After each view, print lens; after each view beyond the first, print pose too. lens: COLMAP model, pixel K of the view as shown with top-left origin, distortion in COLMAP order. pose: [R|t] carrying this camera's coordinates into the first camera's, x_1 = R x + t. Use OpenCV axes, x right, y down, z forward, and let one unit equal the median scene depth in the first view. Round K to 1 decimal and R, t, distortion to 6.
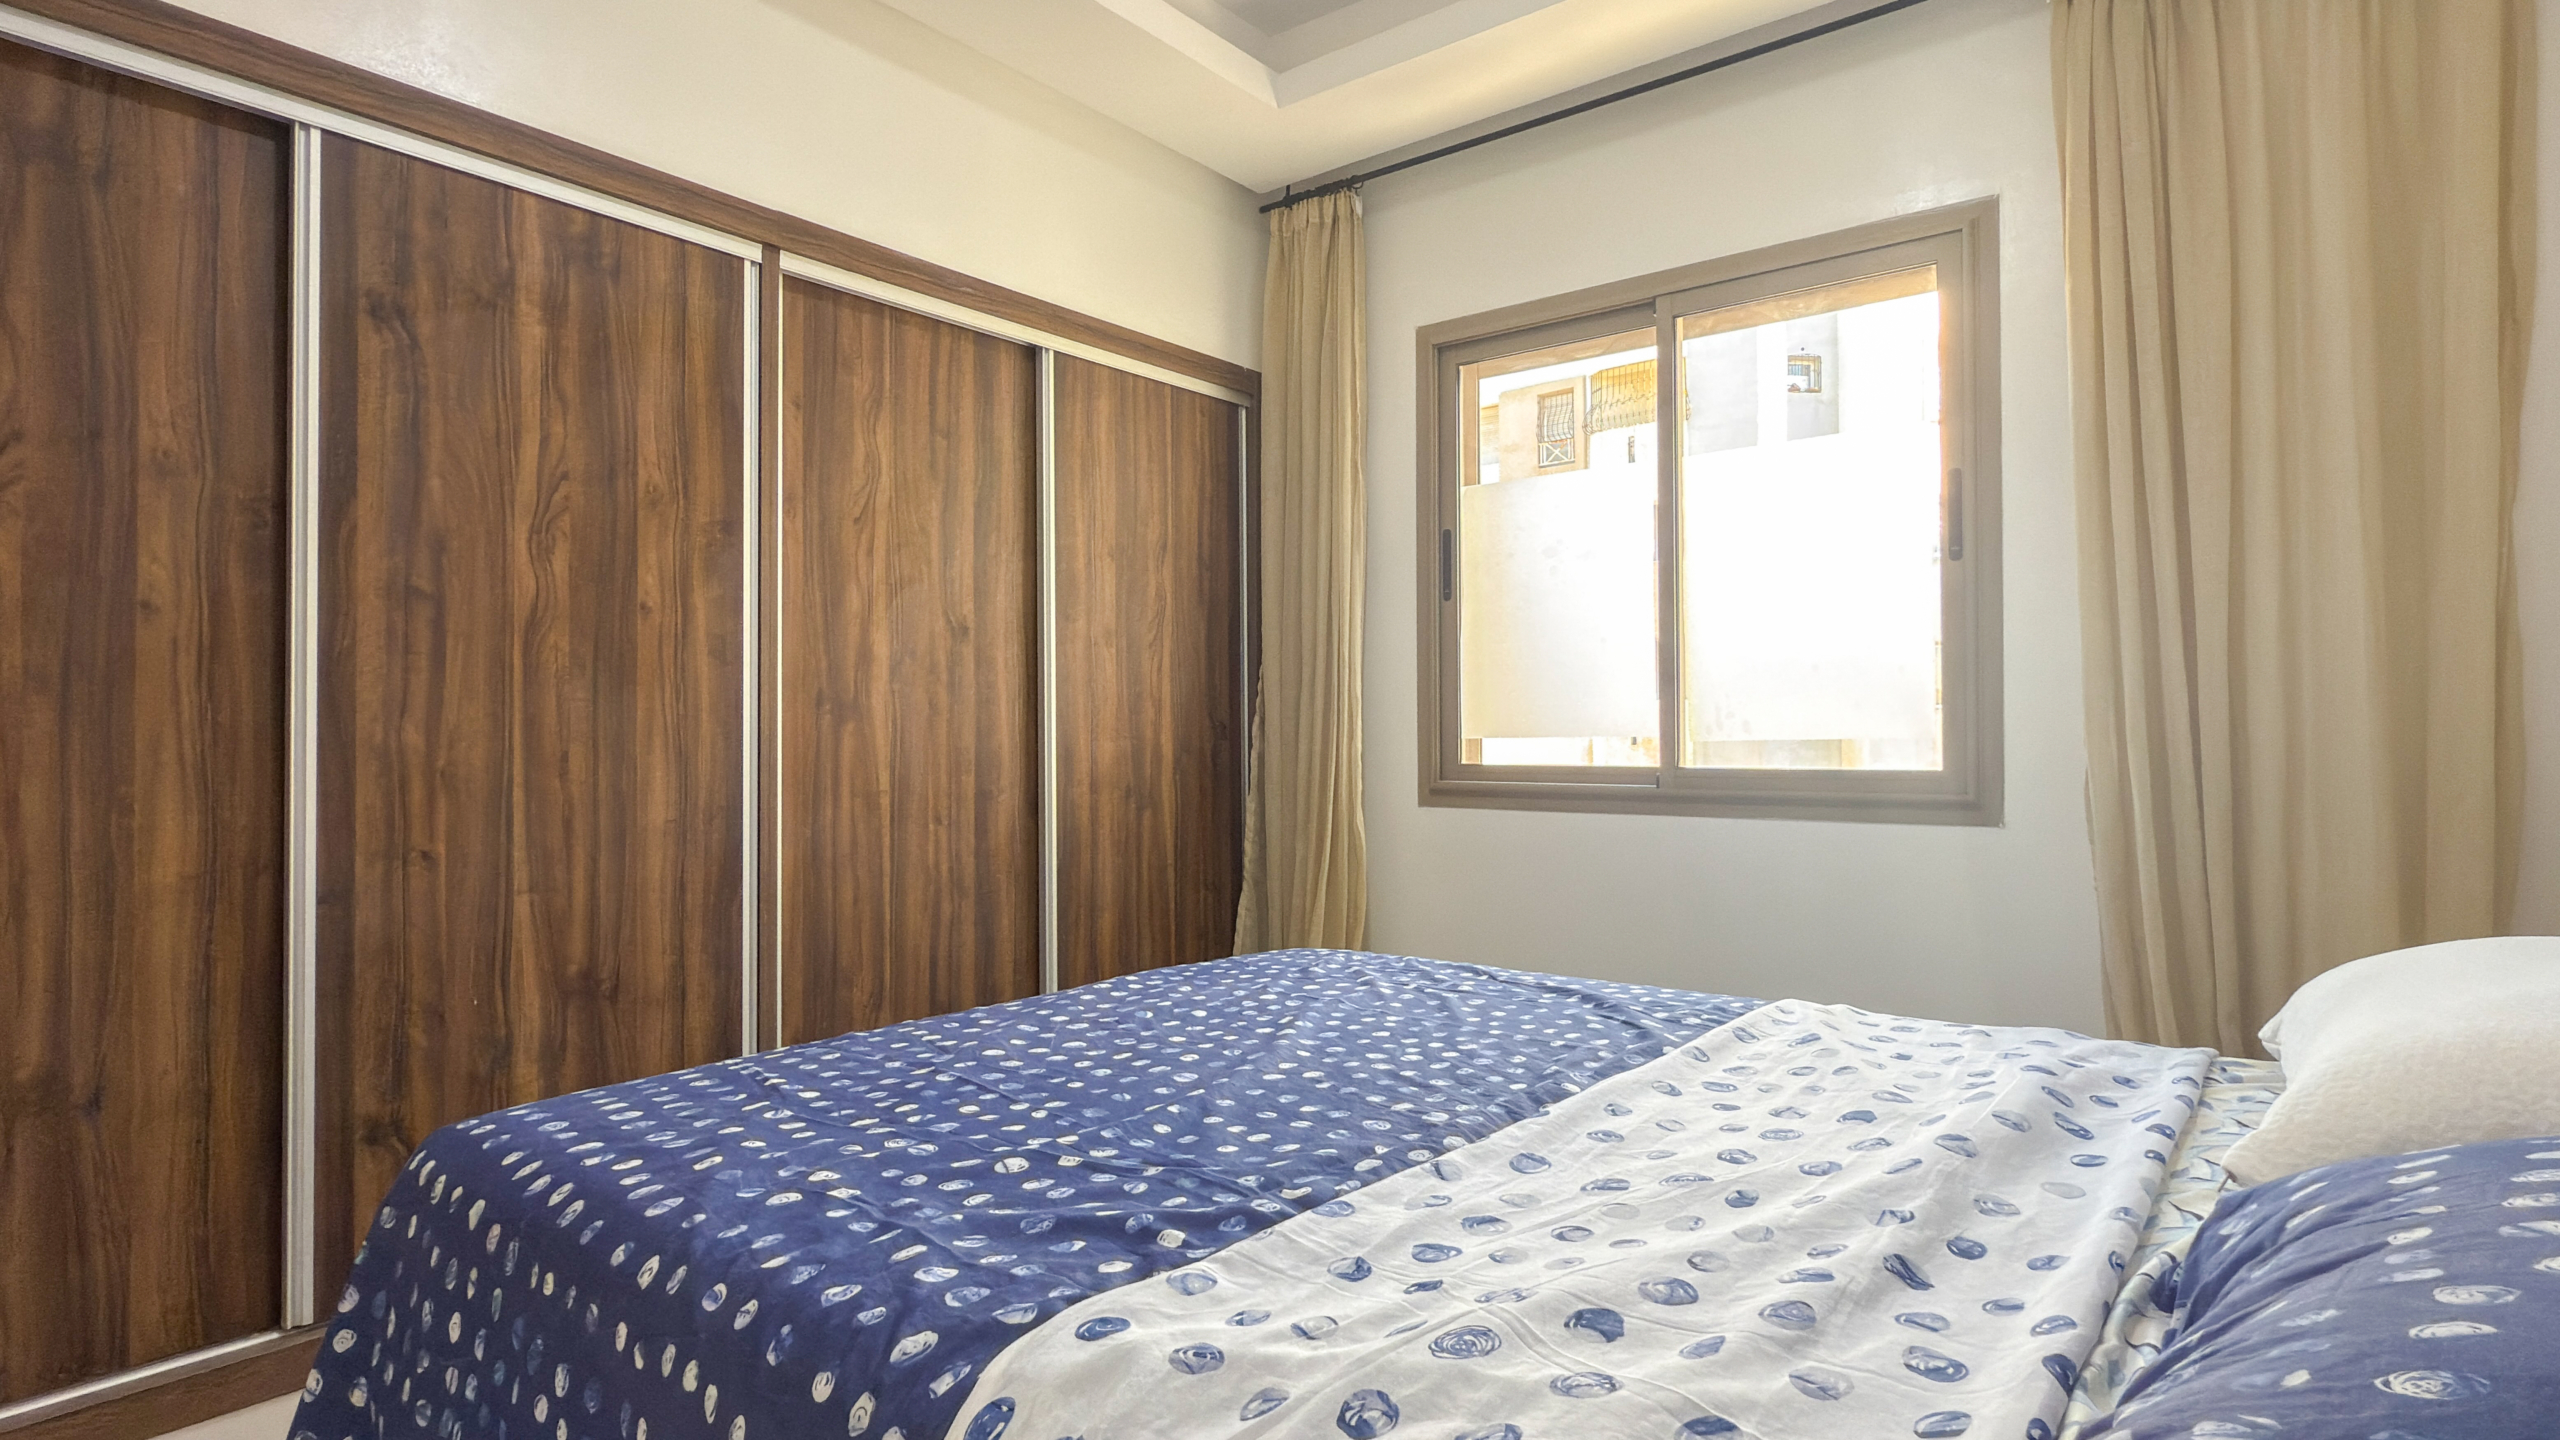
lens RADIAL K [[1320.4, 0, 1280.0], [0, 1320.4, 720.0], [0, 0, 1]] dist [-0.000212, -0.000149]
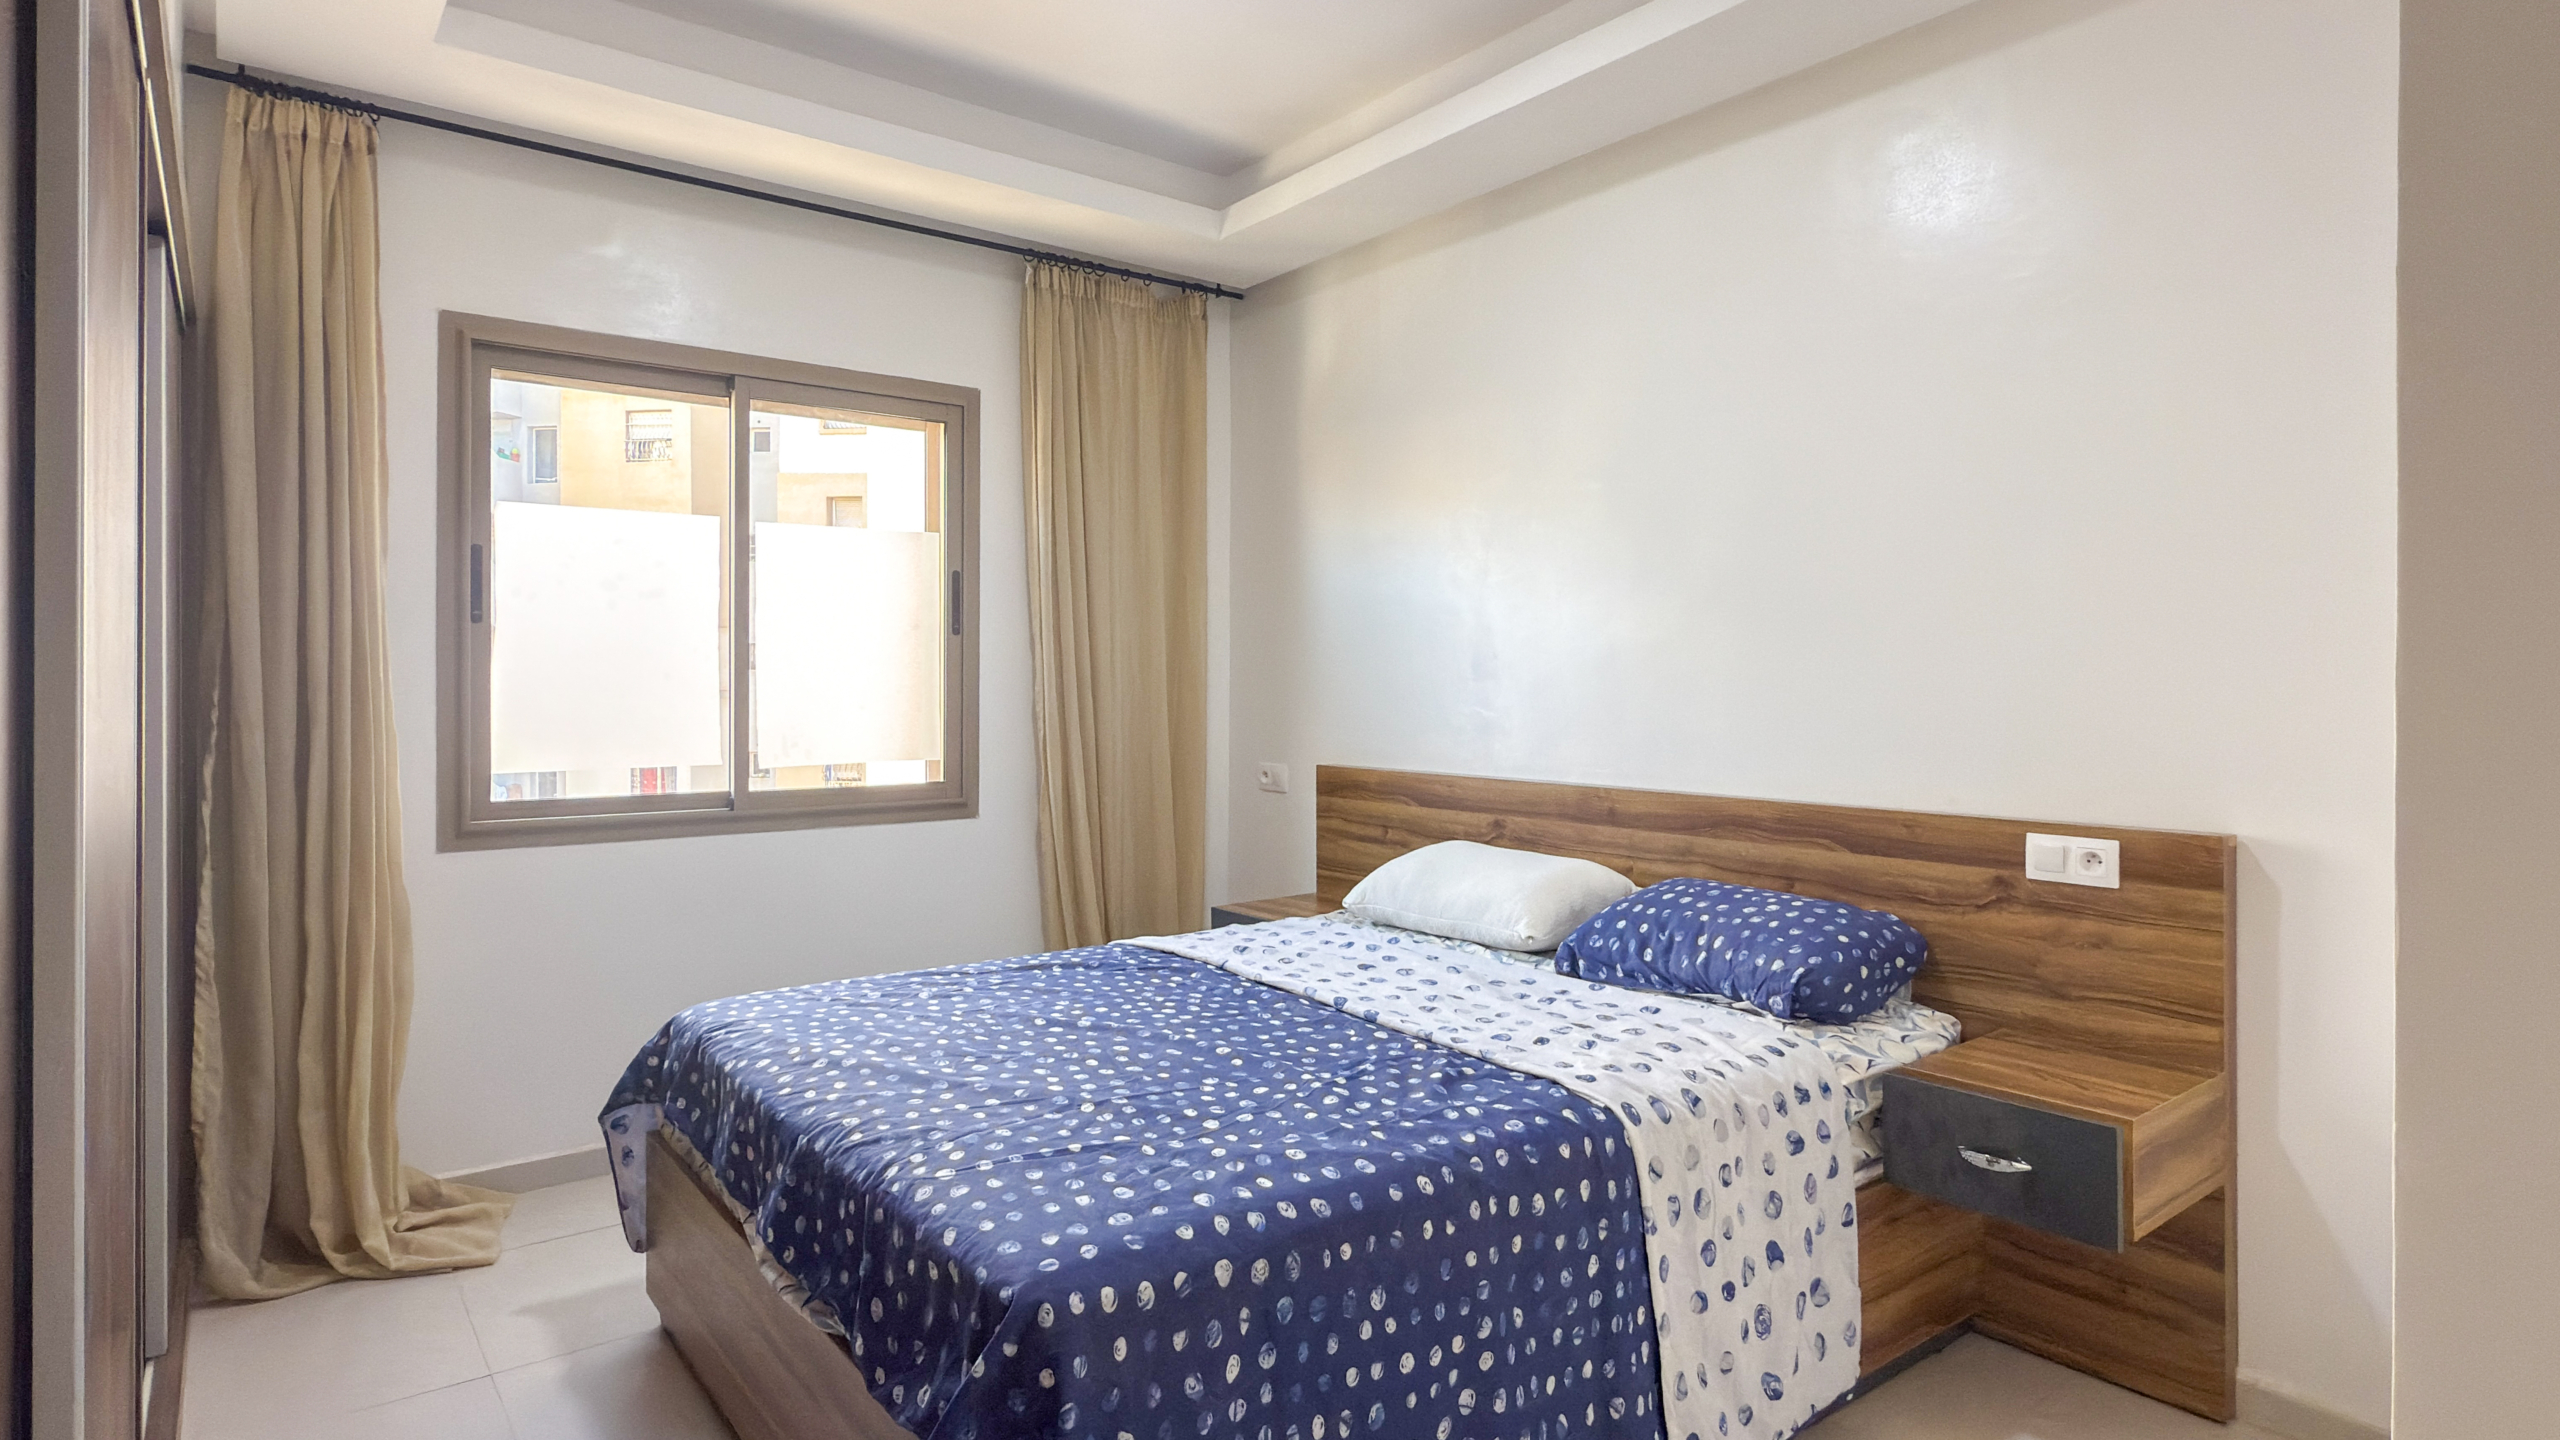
lens RADIAL K [[1346.0, 0, 1283.4], [0, 1346.0, 683.7], [0, 0, 1]] dist [-0.000245, -0.000084]
pose [[0.237661, 0.002372, 0.971345, -0.786448], [-0.012636, 0.999920, 0.000649, -0.069157], [-0.971266, -0.012428, 0.237672, 0.296415]]
